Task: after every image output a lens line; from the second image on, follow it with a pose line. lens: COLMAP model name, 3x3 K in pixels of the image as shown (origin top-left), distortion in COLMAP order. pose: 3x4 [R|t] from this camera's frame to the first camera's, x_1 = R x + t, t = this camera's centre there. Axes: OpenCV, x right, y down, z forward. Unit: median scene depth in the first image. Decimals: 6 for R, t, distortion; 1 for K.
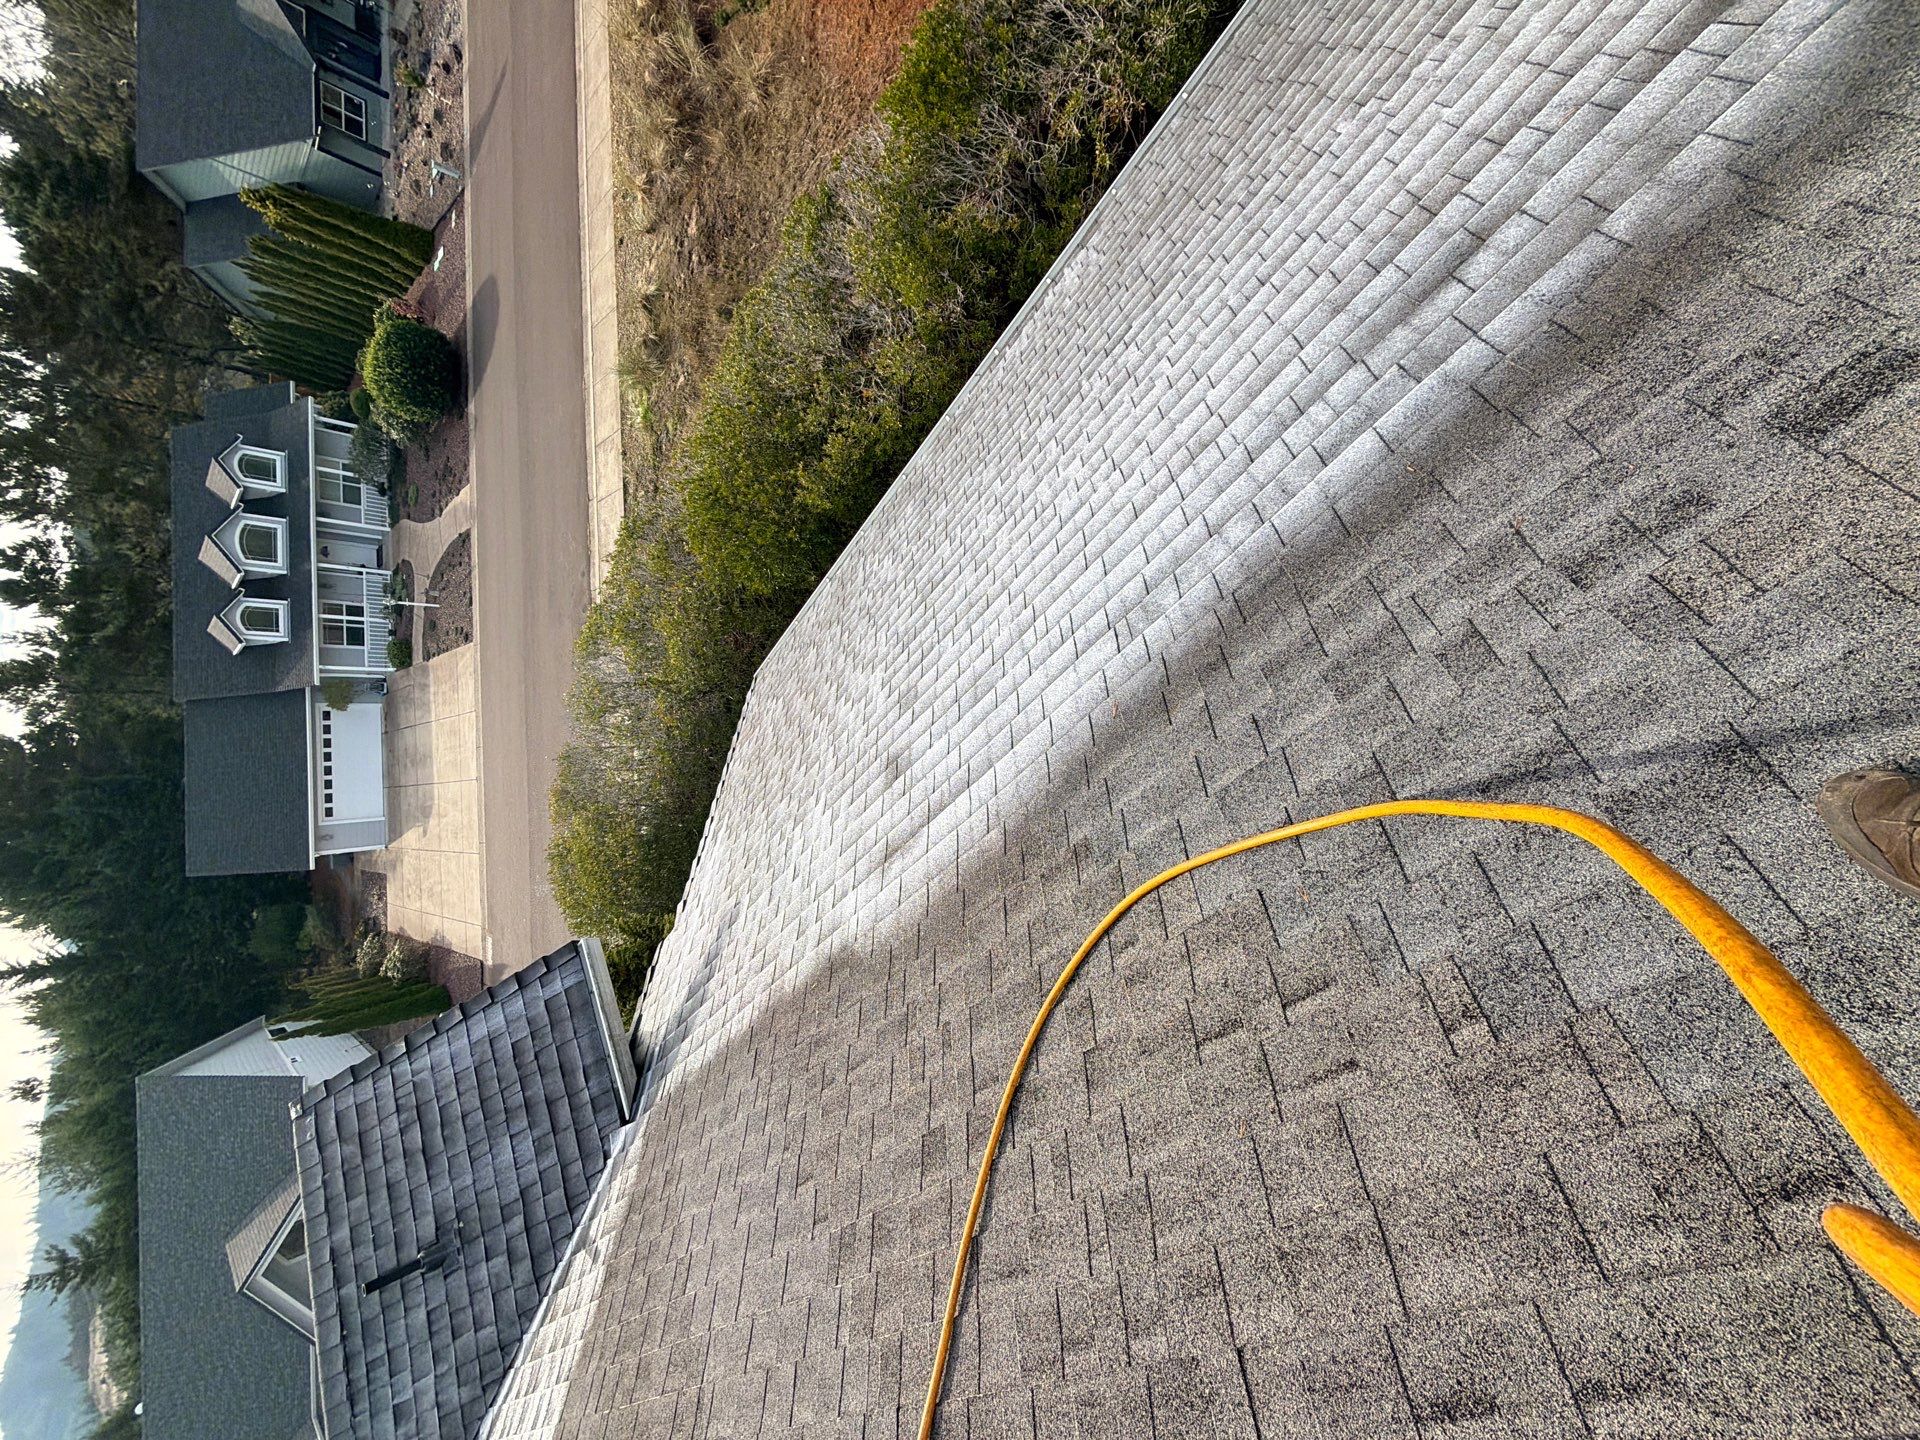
lens RADIAL K [[760.1, 0, 962.6], [0, 760.1, 718.9], [0, 0, 1]] dist [-0.000963, 0.000021]
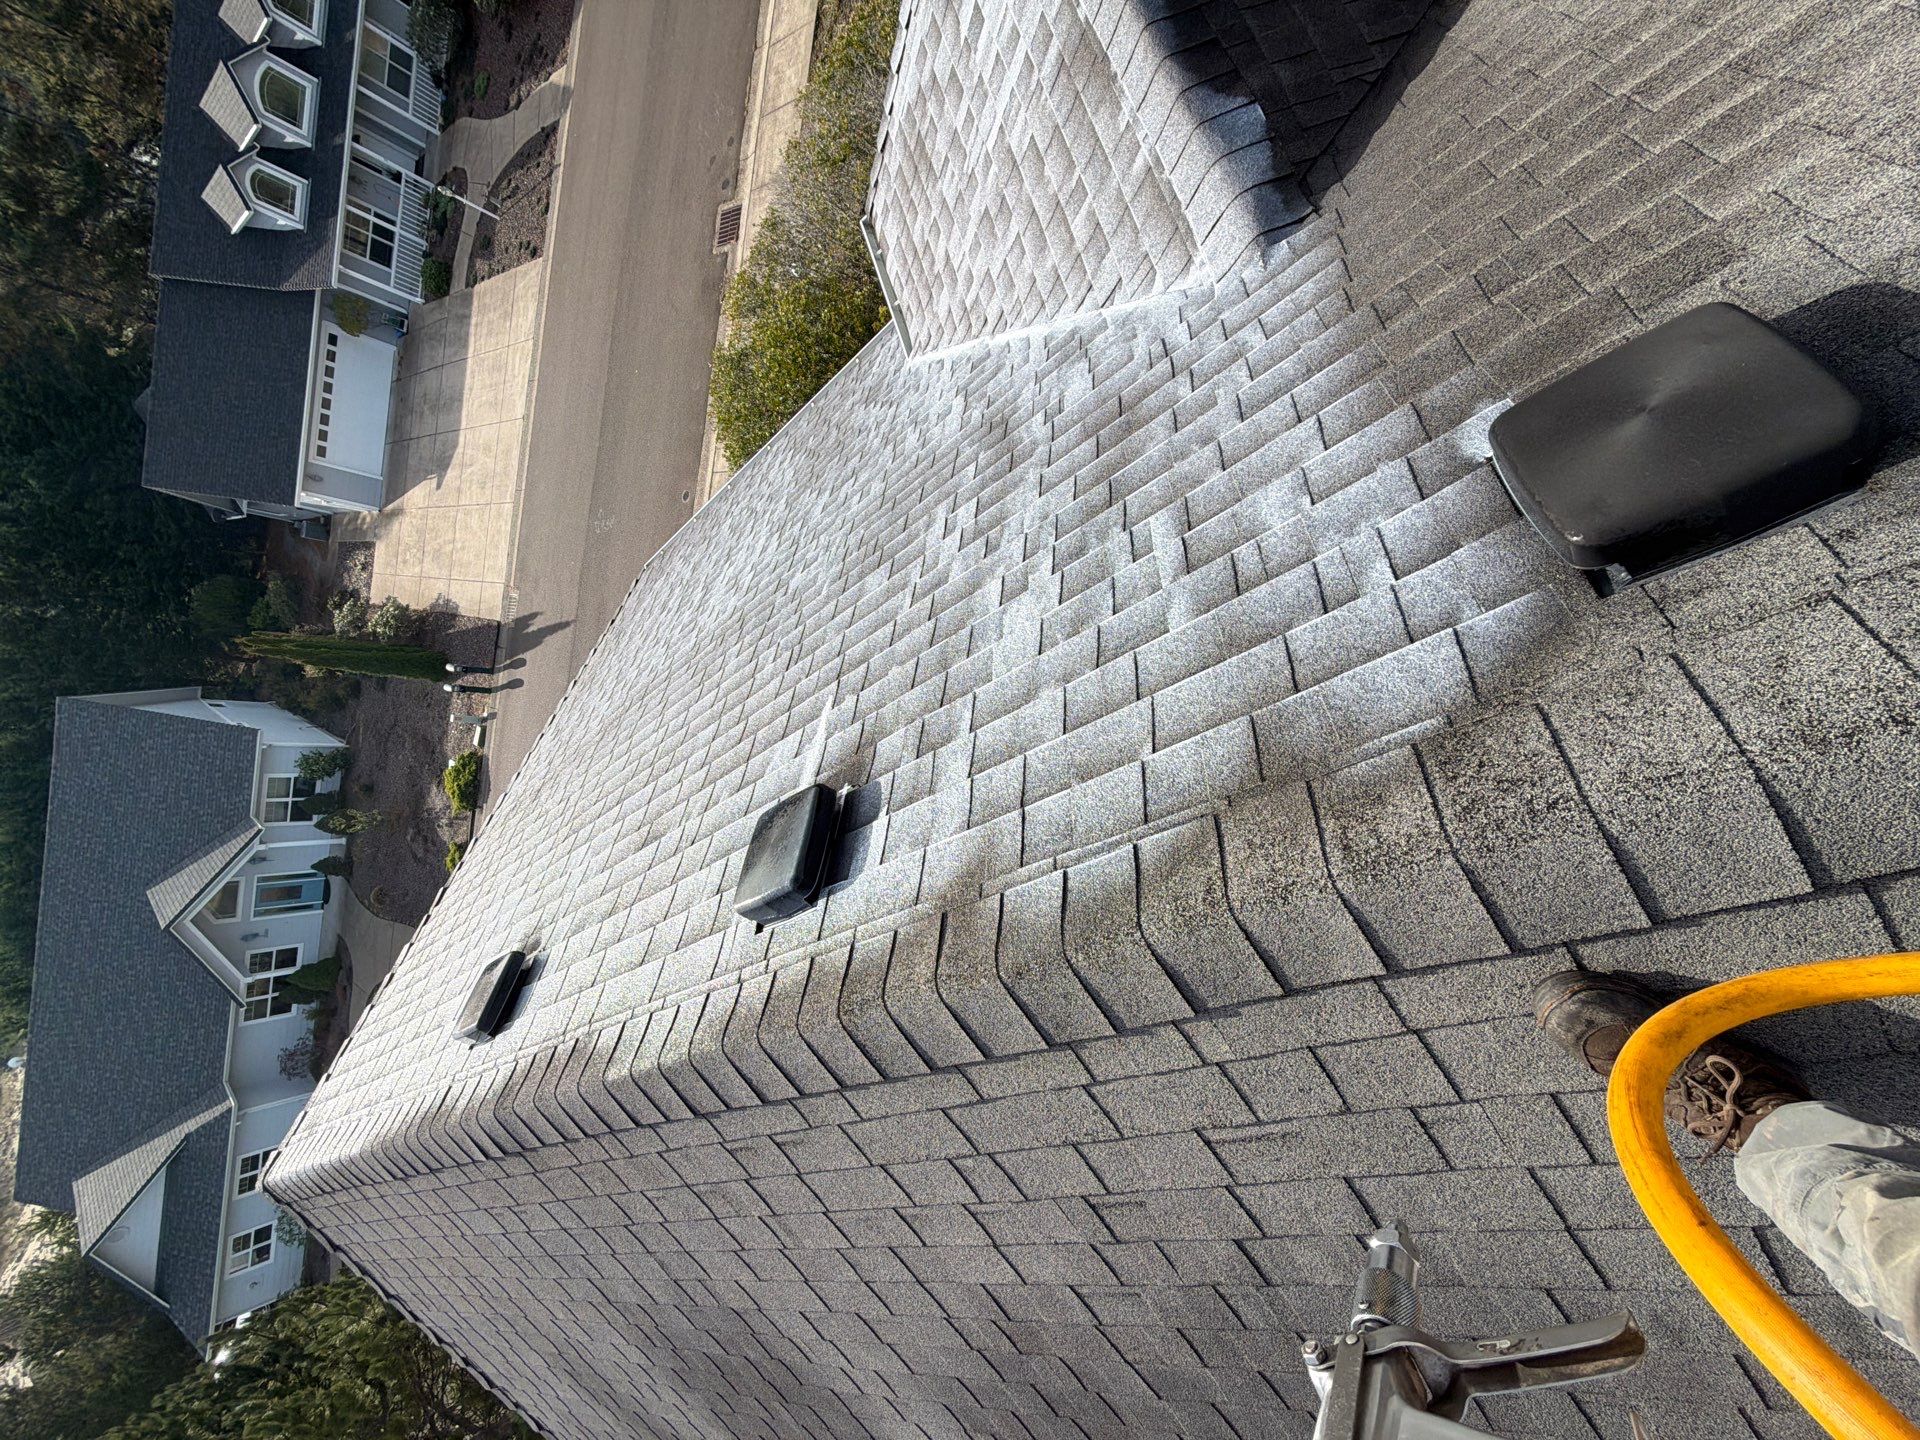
lens RADIAL K [[760.1, 0, 965.5], [0, 760.1, 715.6], [0, 0, 1]] dist [-0.000963, 0.000021]
pose [[0.976629, 0.199216, 0.080680, -0.124018], [-0.206384, 0.974021, 0.093213, 0.196554], [-0.060015, -0.107686, 0.992372, 0.053701]]
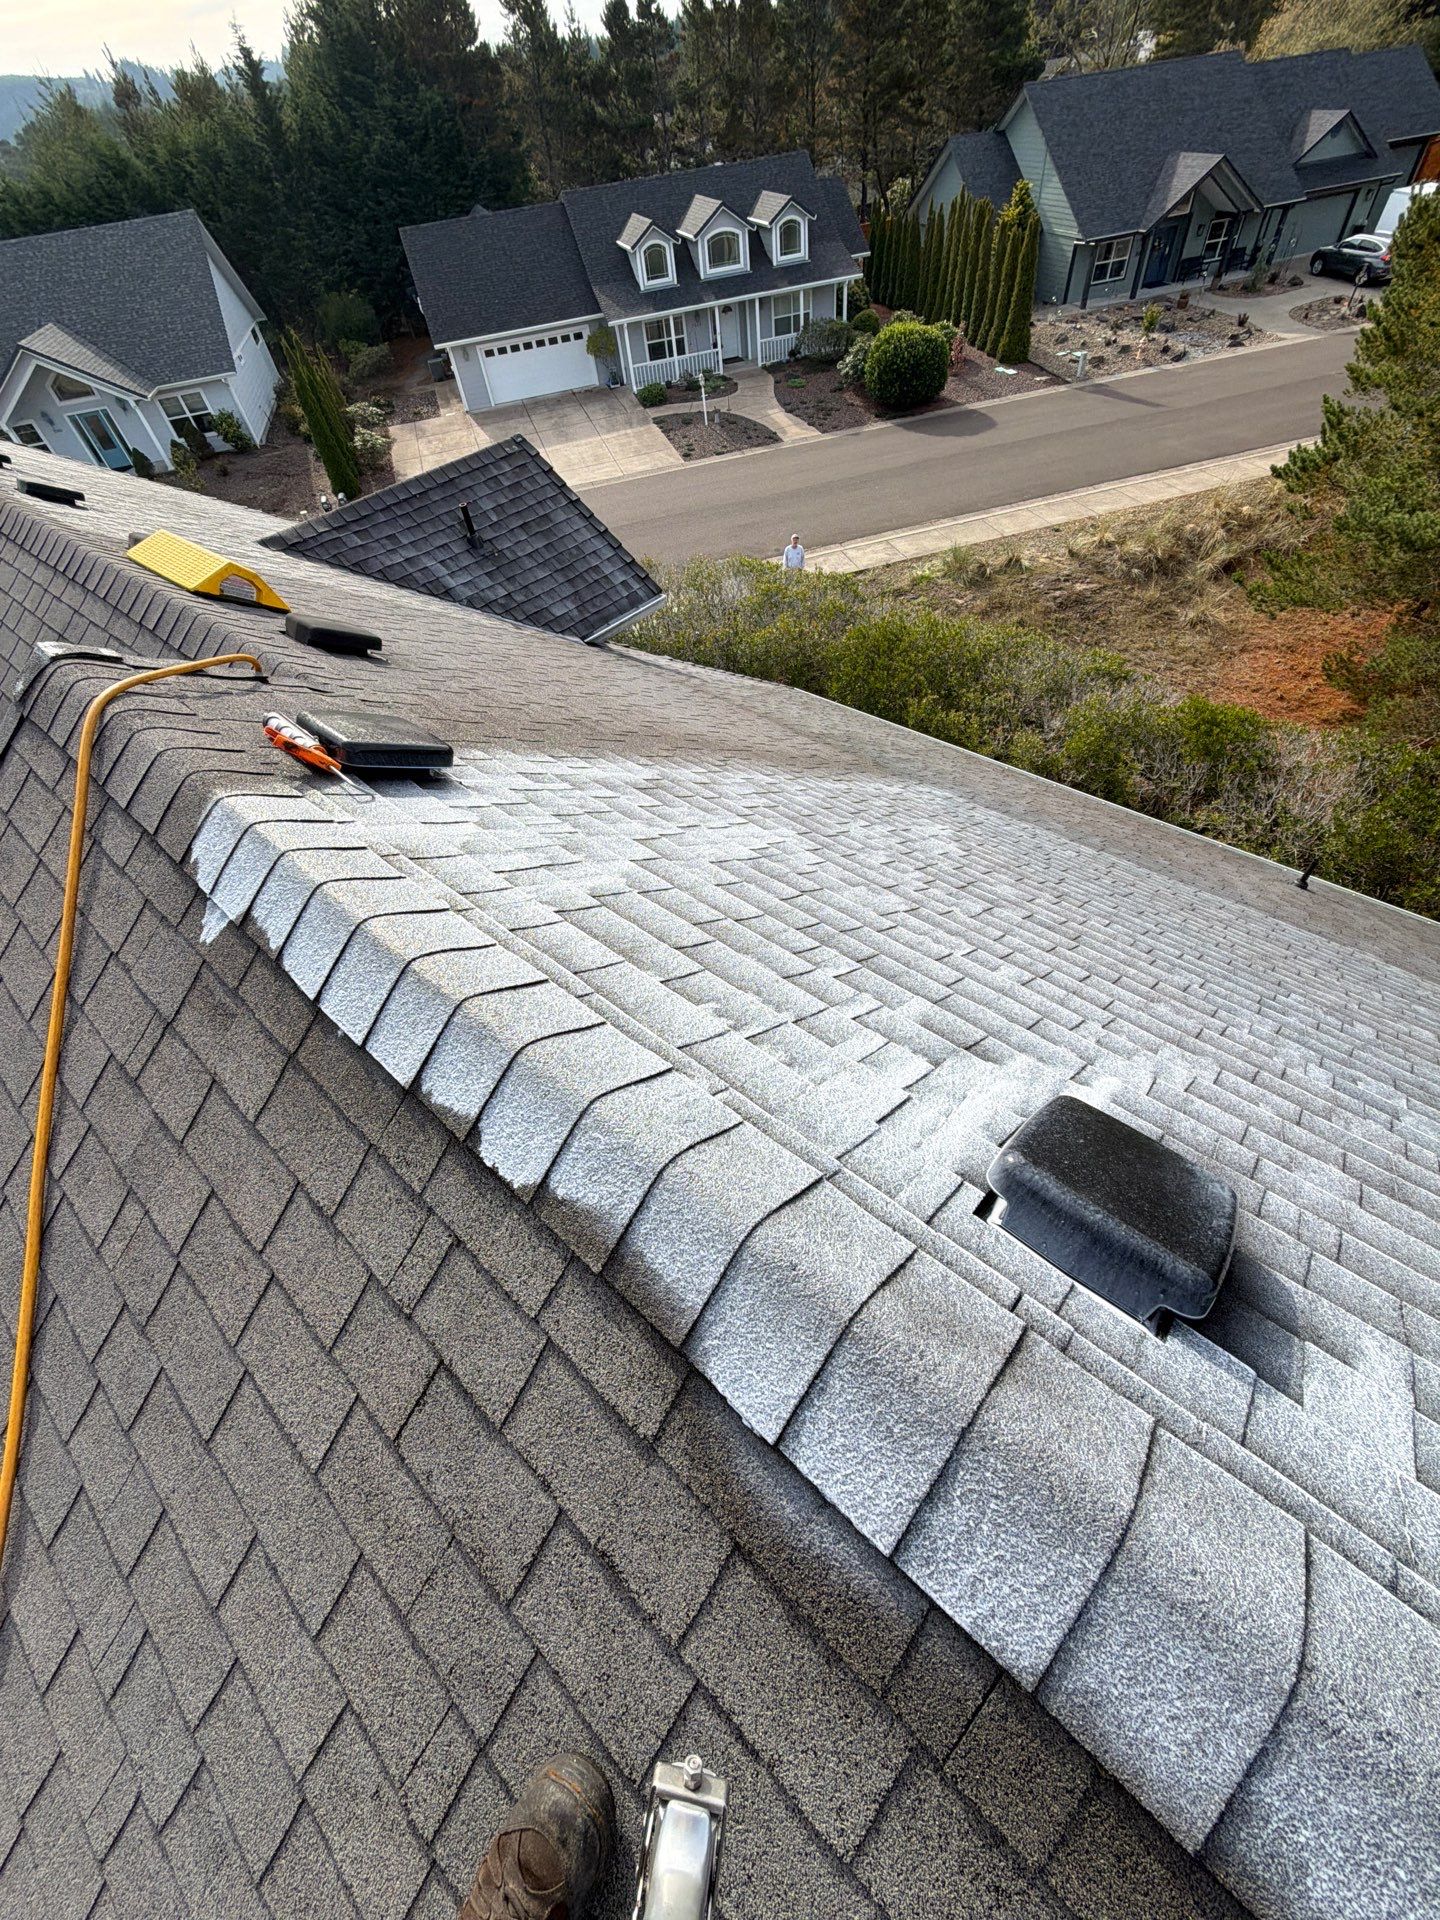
lens RADIAL K [[760.1, 0, 719.4], [0, 760.1, 963.0], [0, 0, 1]] dist [-0.000963, 0.000021]
pose [[0.219334, 0.975191, 0.029925, 0.038572], [-0.973038, 0.220887, -0.066377, 0.073131], [-0.071340, -0.014559, 0.997346, -0.101439]]
